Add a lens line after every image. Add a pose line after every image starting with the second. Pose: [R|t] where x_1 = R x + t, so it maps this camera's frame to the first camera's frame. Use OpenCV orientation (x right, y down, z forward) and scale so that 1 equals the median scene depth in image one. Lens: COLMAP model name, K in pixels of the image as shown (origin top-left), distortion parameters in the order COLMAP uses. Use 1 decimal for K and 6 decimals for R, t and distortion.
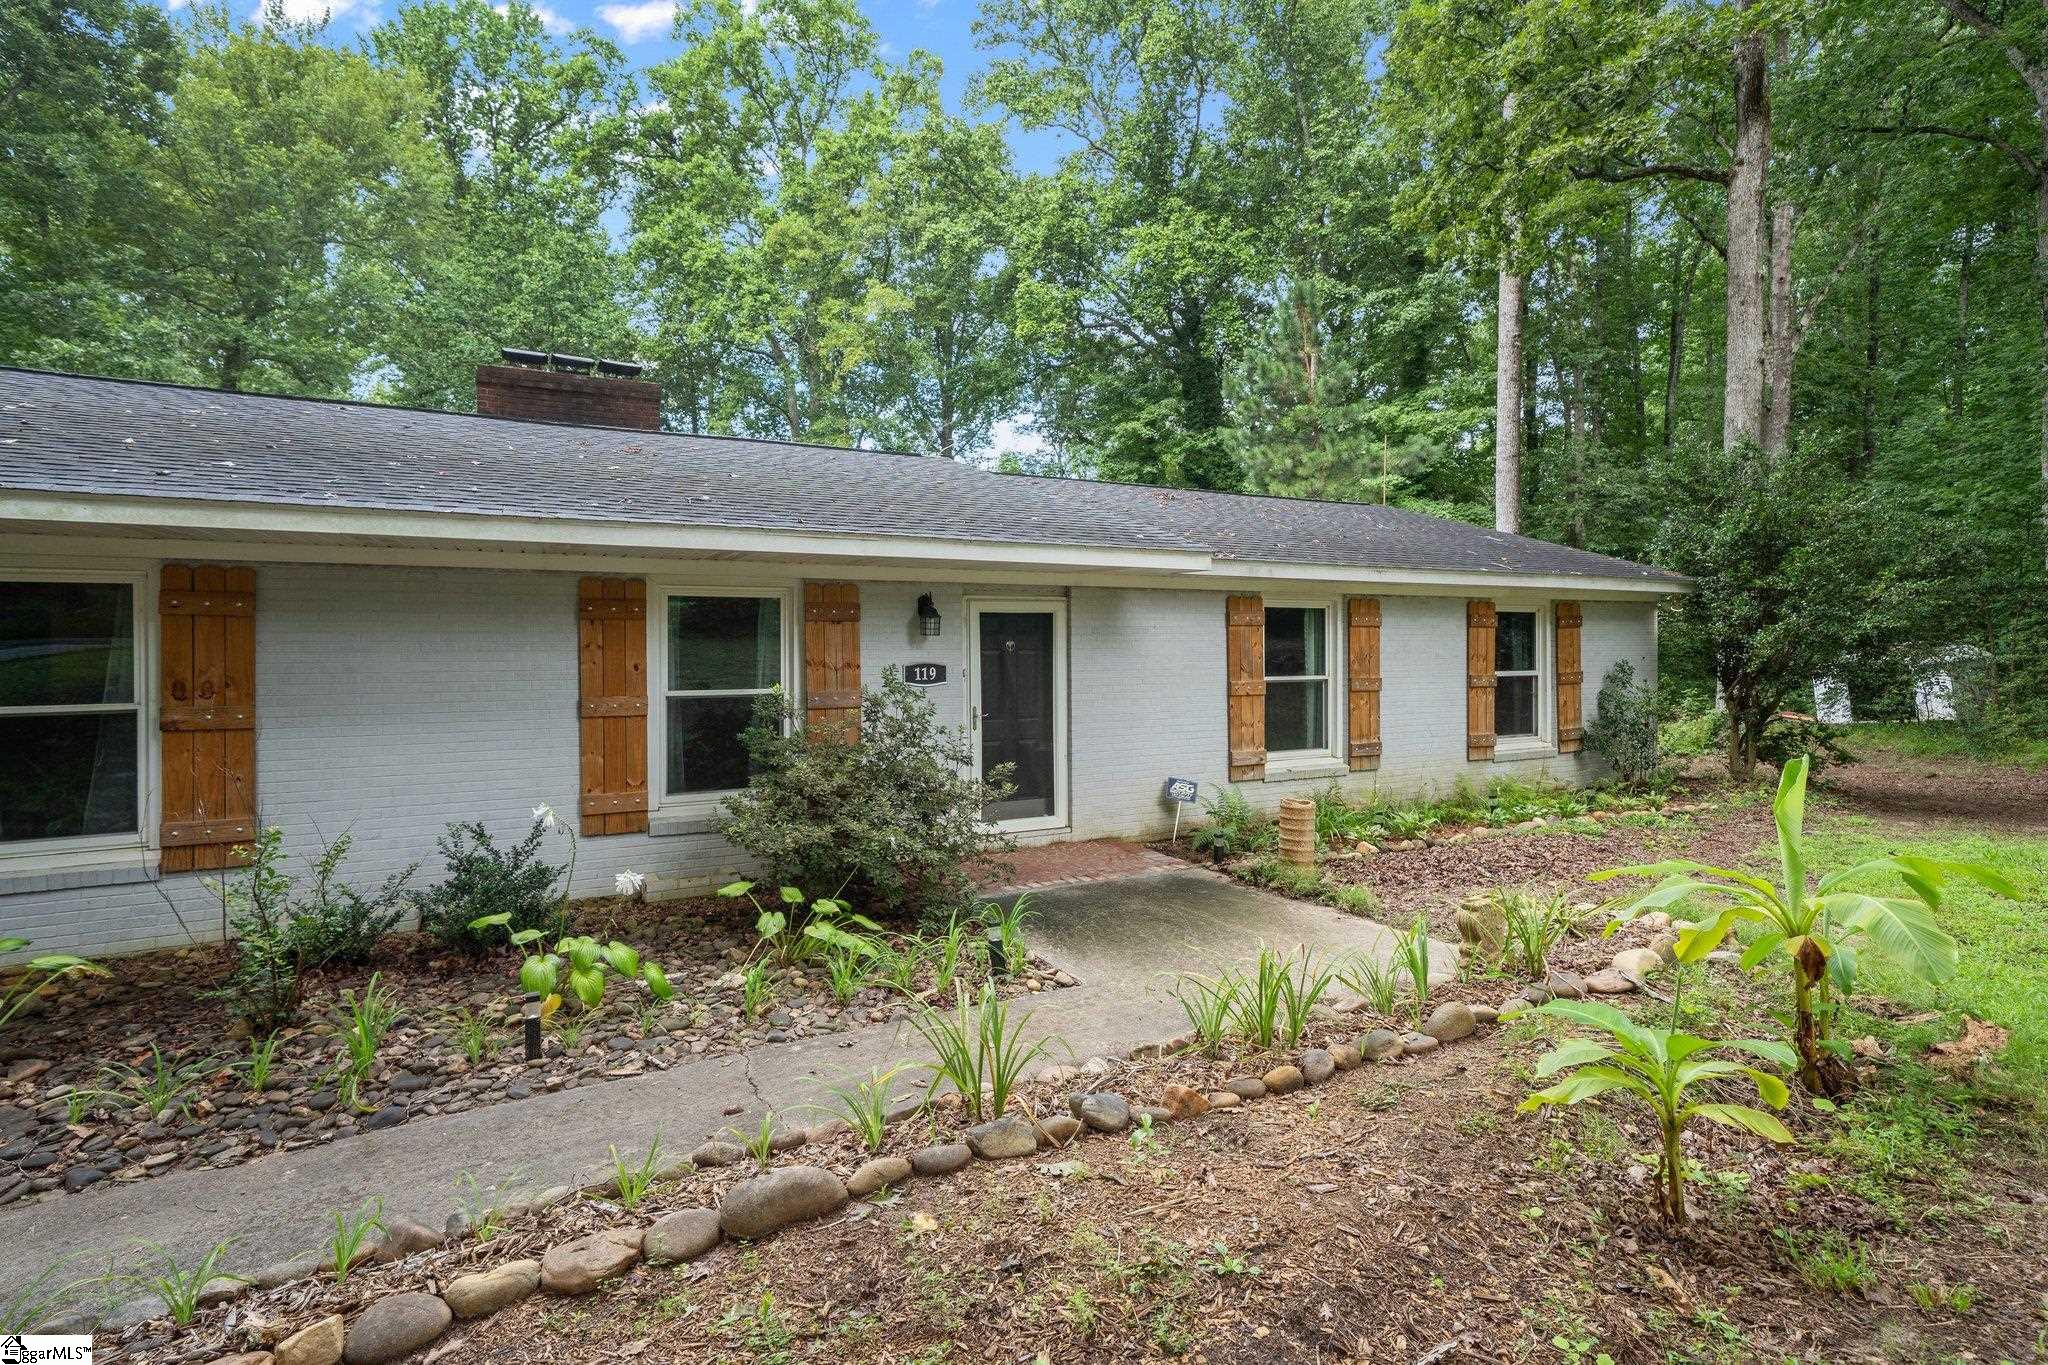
lens RADIAL K [[937.0, 0, 1030.5], [0, 937.0, 648.3], [0, 0, 1]] dist [0.001582, 0.000601]
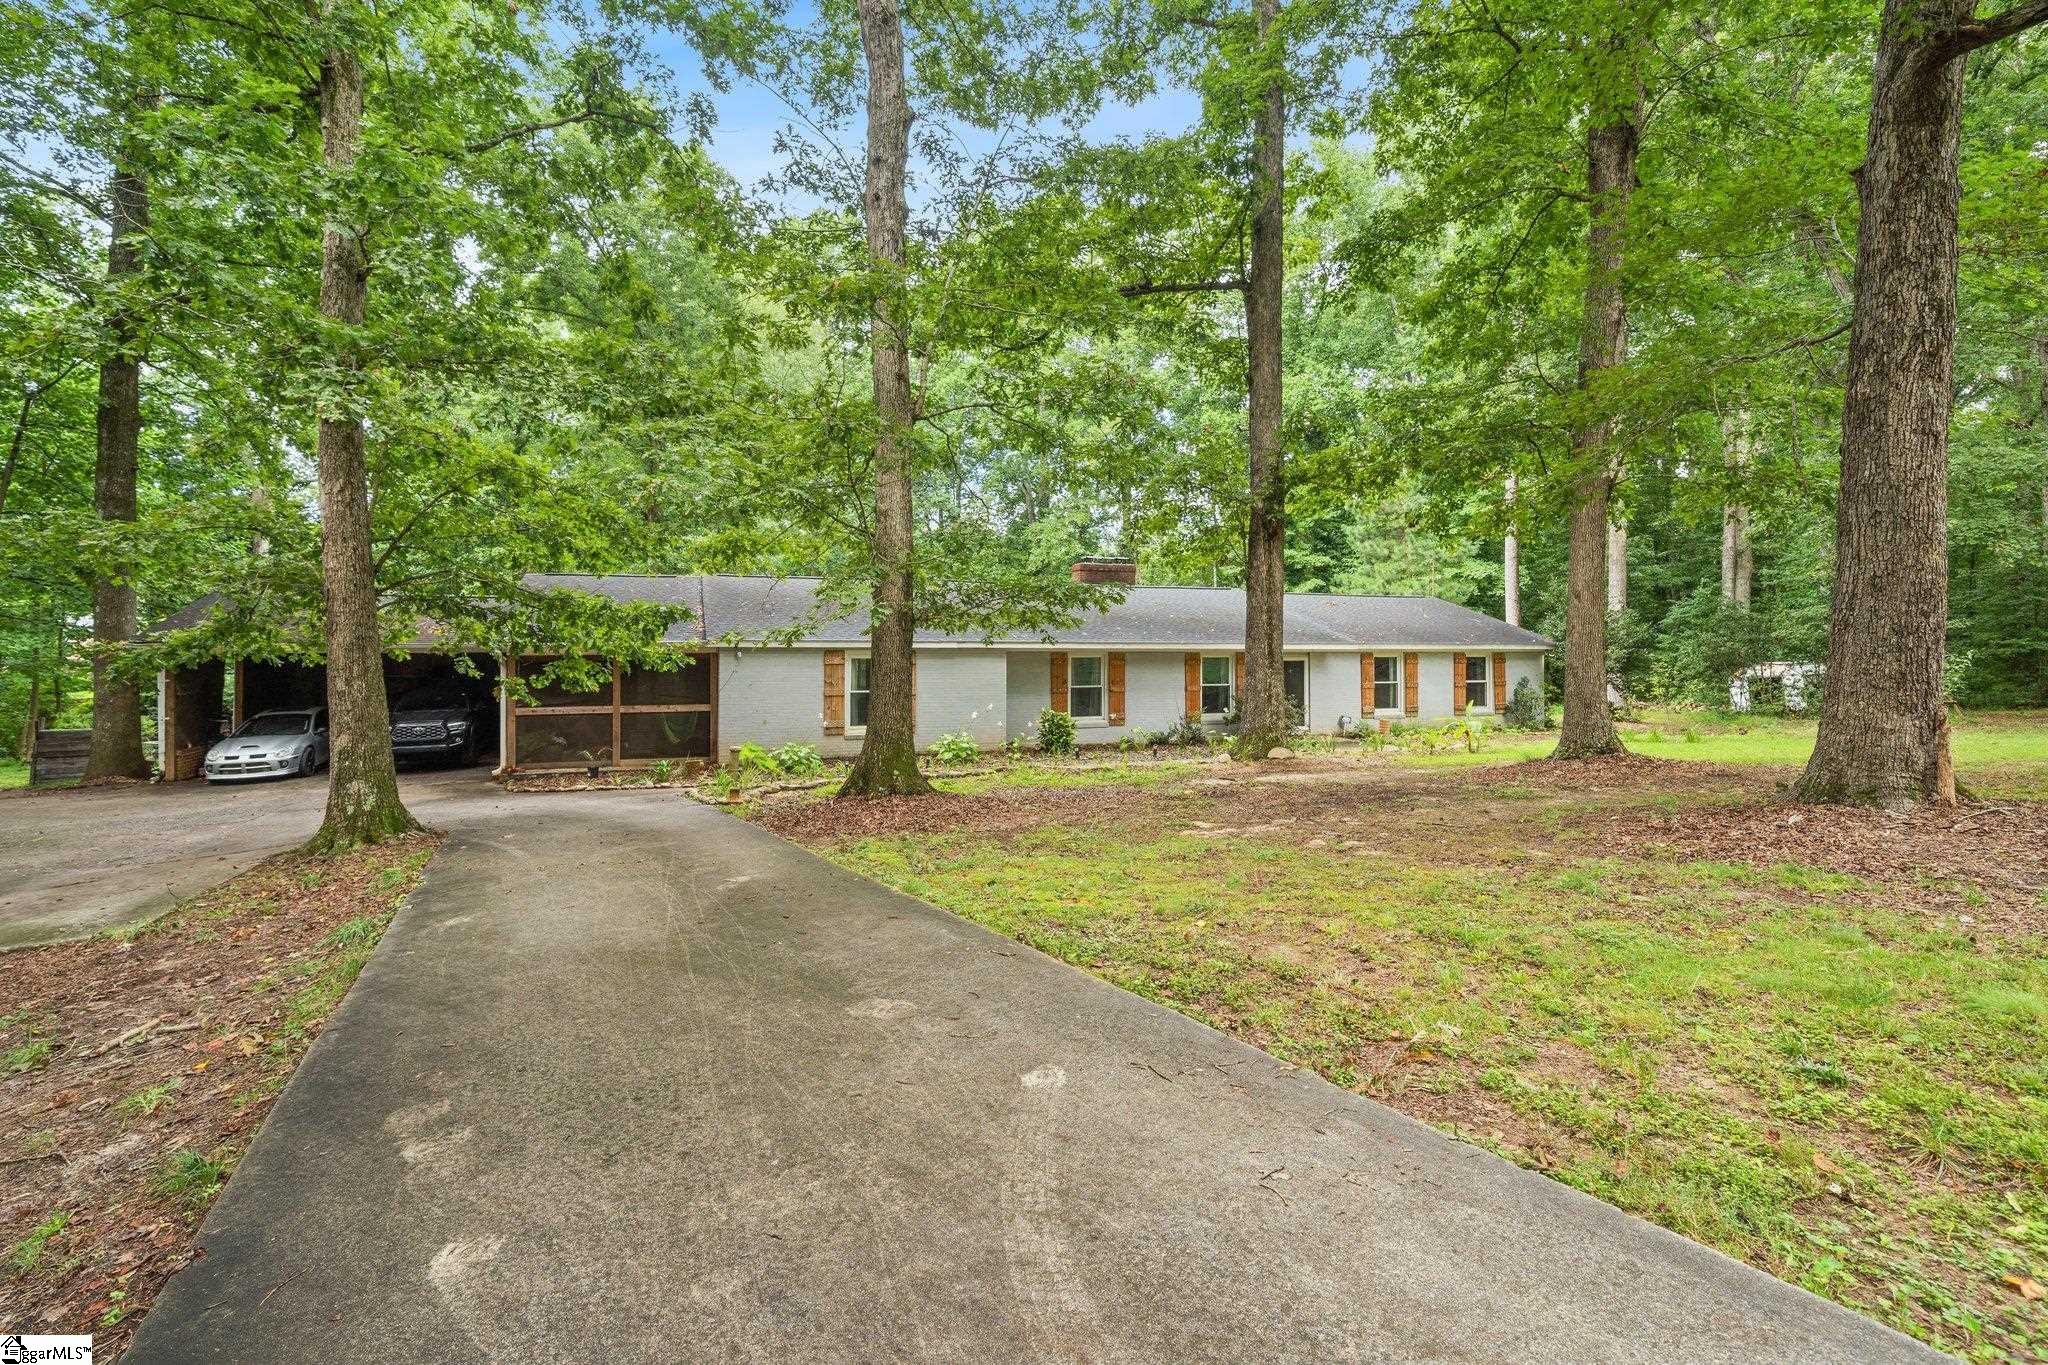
lens RADIAL K [[918.0, 0, 1028.9], [0, 918.0, 625.9], [0, 0, 1]] dist [0.001001, 0.000067]
pose [[0.994381, 0.009924, -0.105395, -0.516366], [-0.011332, 0.999854, -0.012767, -0.095013], [0.105252, 0.013889, 0.994349, -1.943137]]
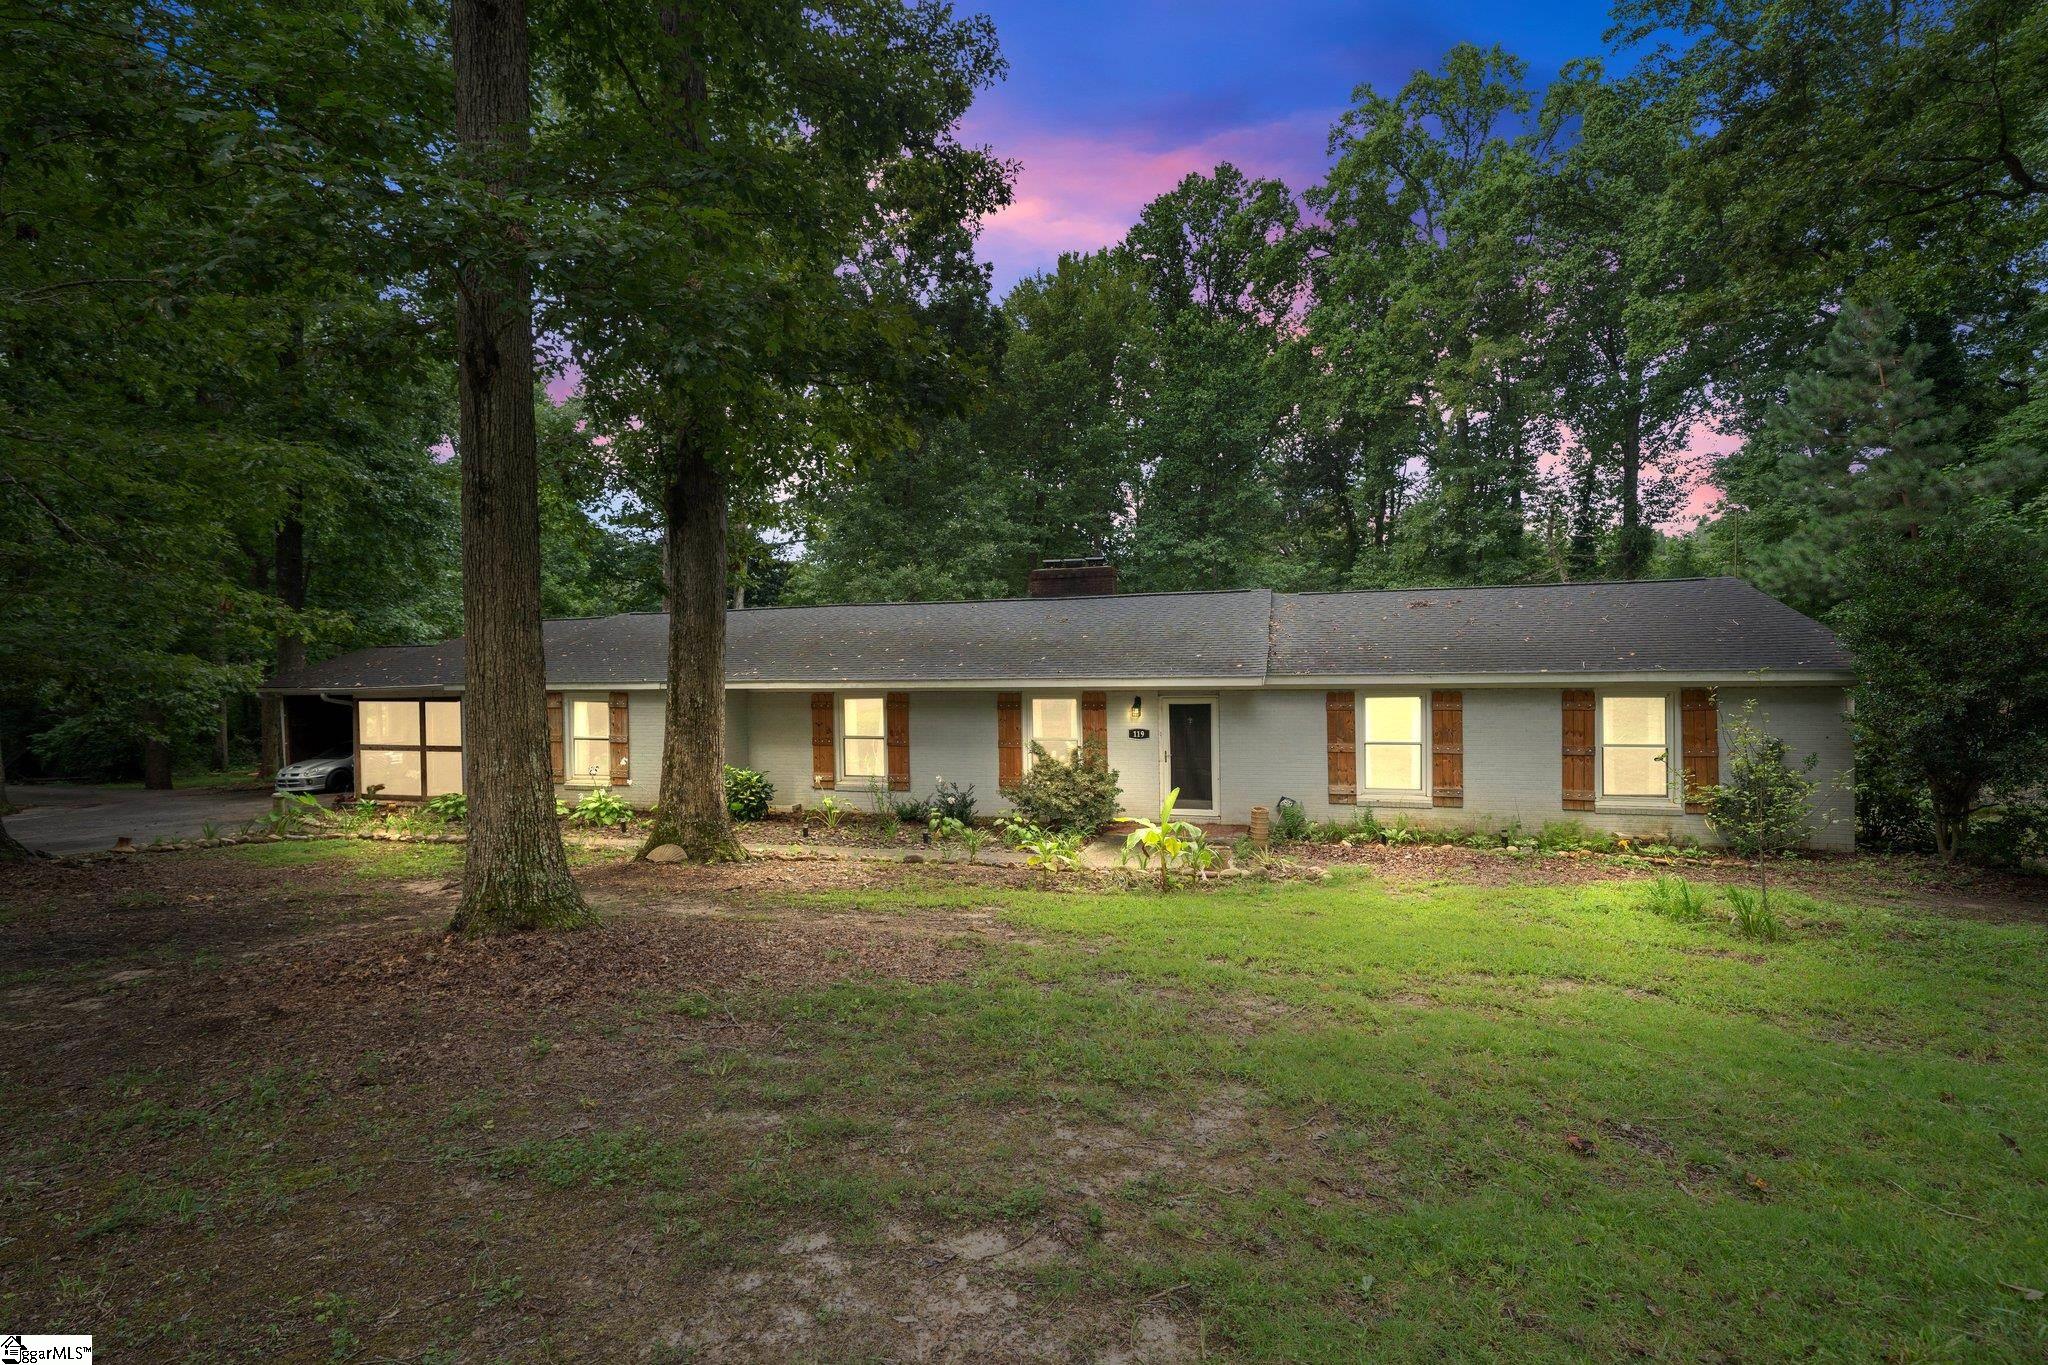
lens RADIAL K [[937.0, 0, 1030.5], [0, 937.0, 648.3], [0, 0, 1]] dist [0.001582, 0.000601]
pose [[0.715699, -0.020867, -0.698097, 1.000387], [0.009715, 0.999754, -0.019924, -0.106047], [0.698342, 0.007478, 0.715725, -0.572878]]
